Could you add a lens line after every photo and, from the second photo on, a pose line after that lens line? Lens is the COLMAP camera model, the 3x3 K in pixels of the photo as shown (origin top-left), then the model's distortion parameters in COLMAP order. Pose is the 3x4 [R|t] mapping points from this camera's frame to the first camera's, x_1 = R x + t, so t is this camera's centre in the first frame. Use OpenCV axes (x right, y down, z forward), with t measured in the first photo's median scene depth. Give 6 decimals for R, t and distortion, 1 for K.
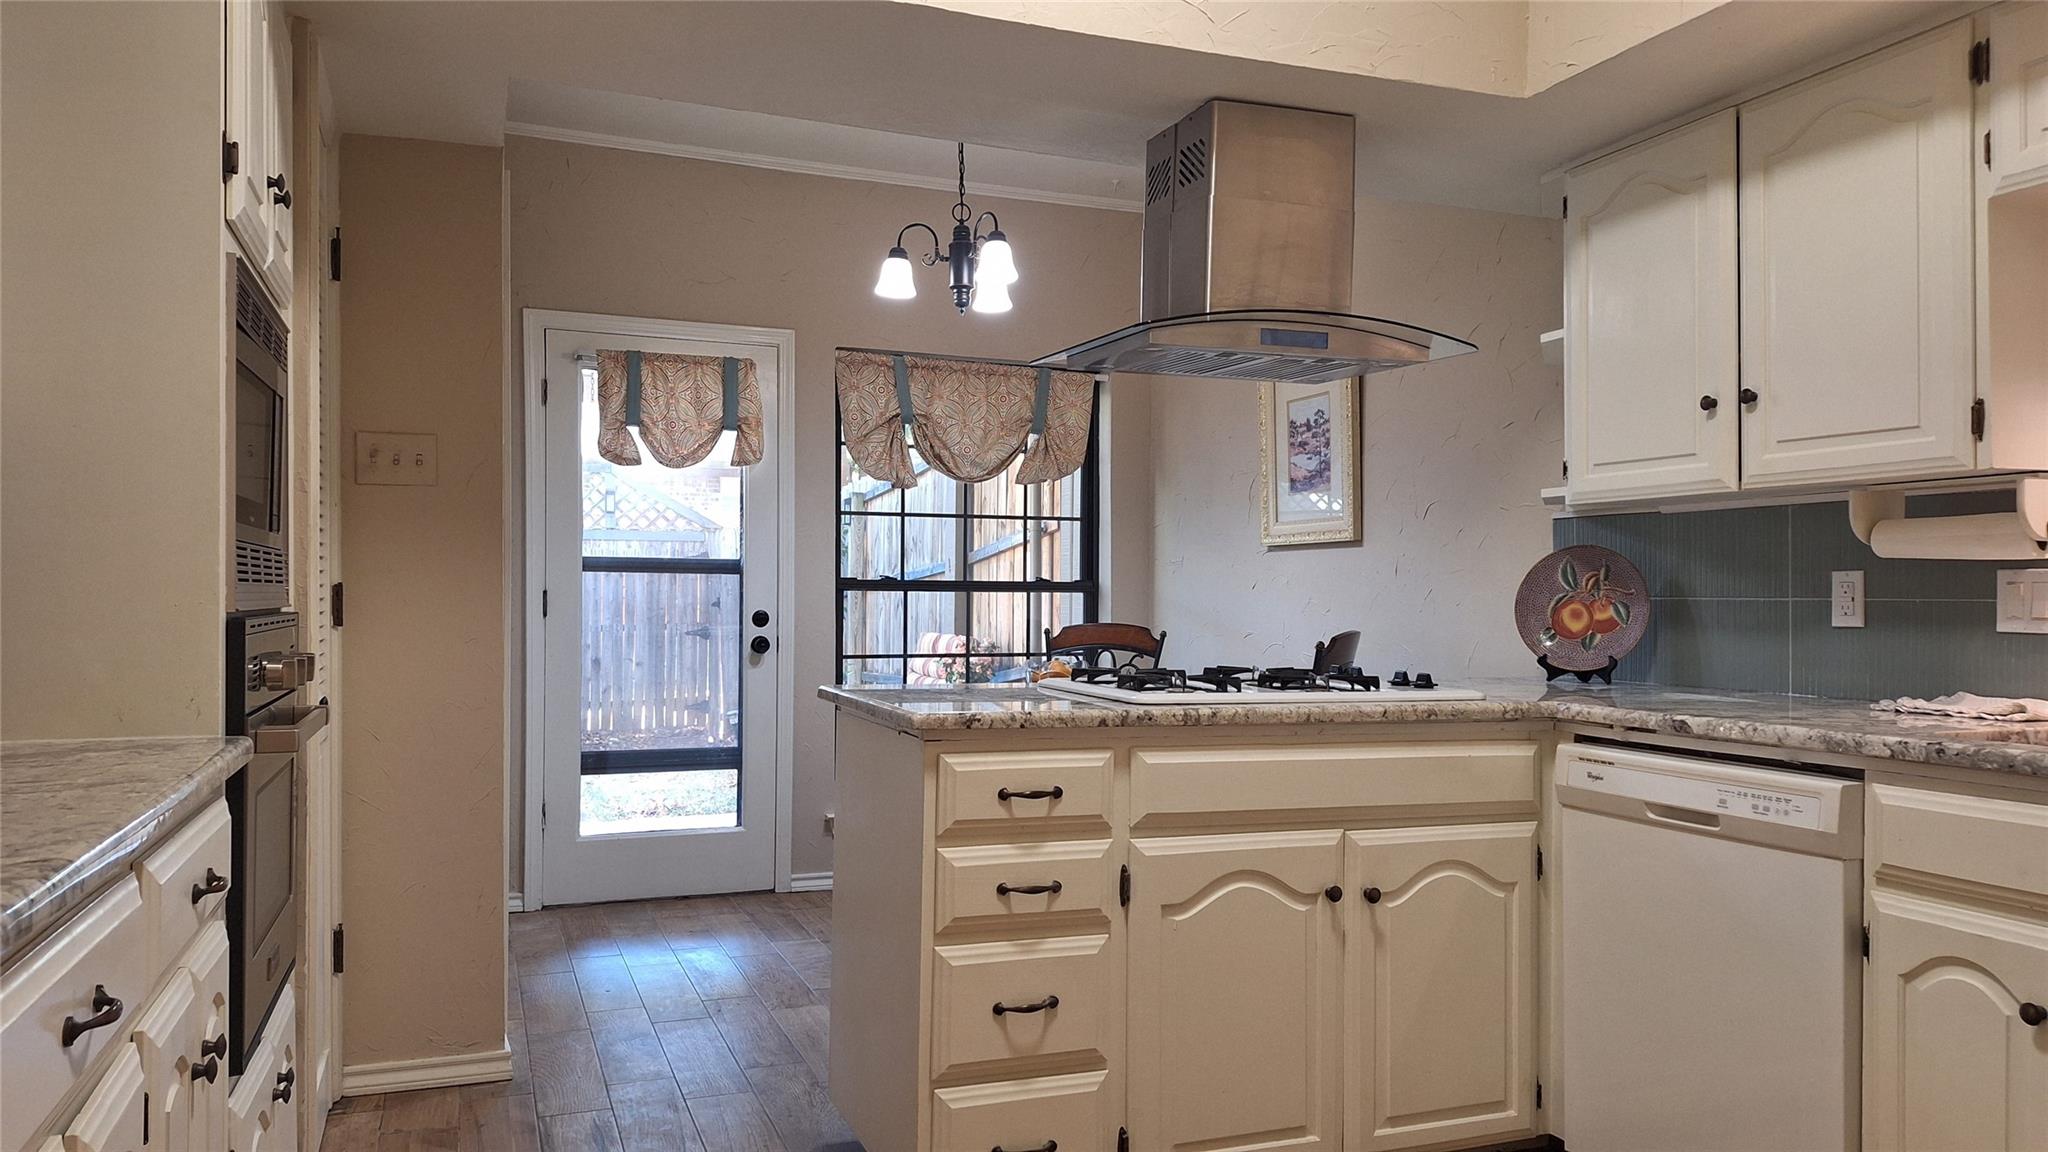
lens RADIAL K [[1415.1, 0, 1023.5], [0, 1415.1, 612.1], [0, 0, 1]] dist [0.070109, -0.079983]
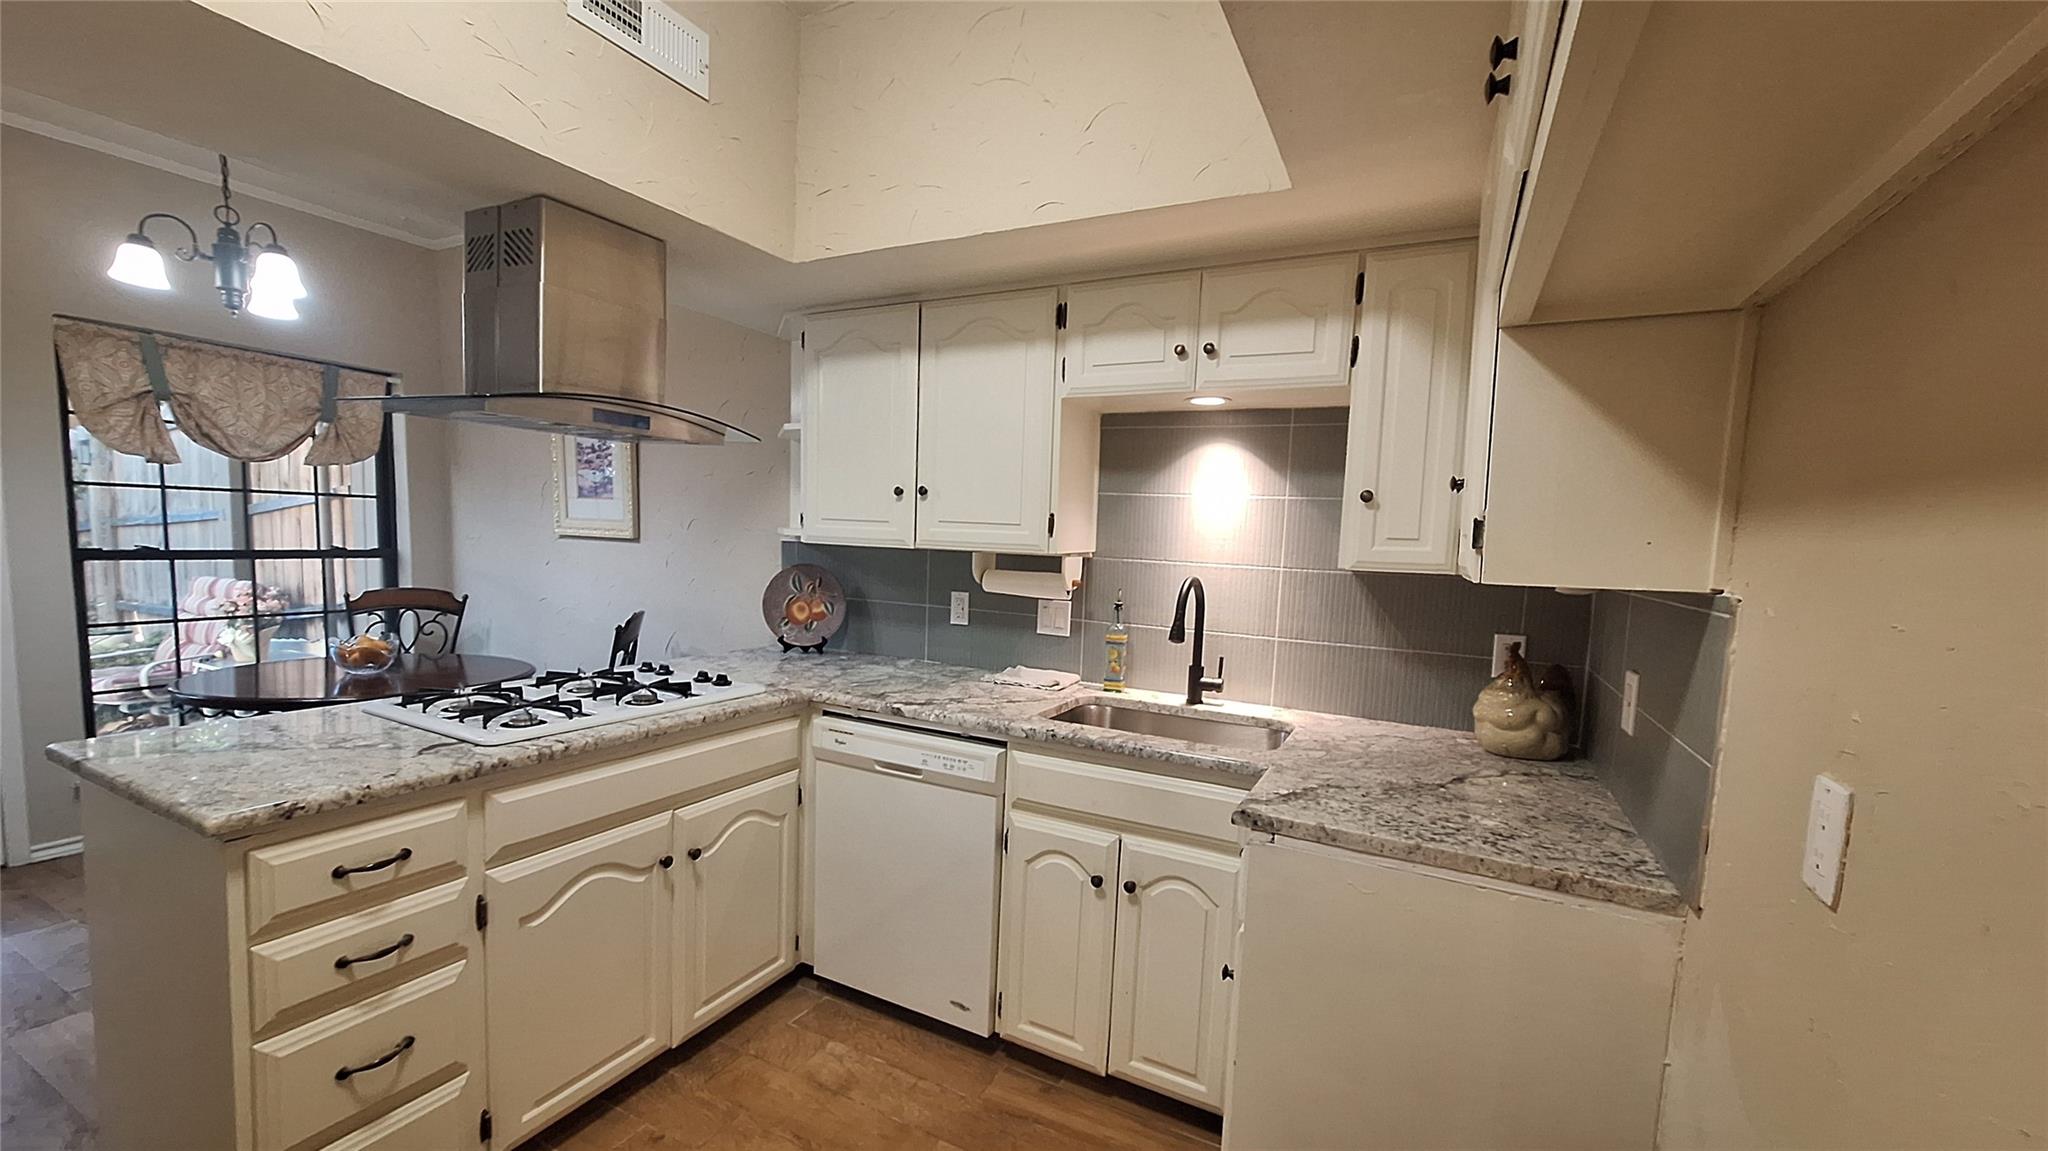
lens RADIAL K [[811.8, 0, 1015.3], [0, 811.8, 620.4], [0, 0, 1]] dist [0.000709, 0.000199]
pose [[0.751689, -0.042097, 0.658173, -0.019259], [-0.033739, 0.994200, 0.102121, -0.092747], [-0.658655, -0.098969, 0.745908, 0.215935]]
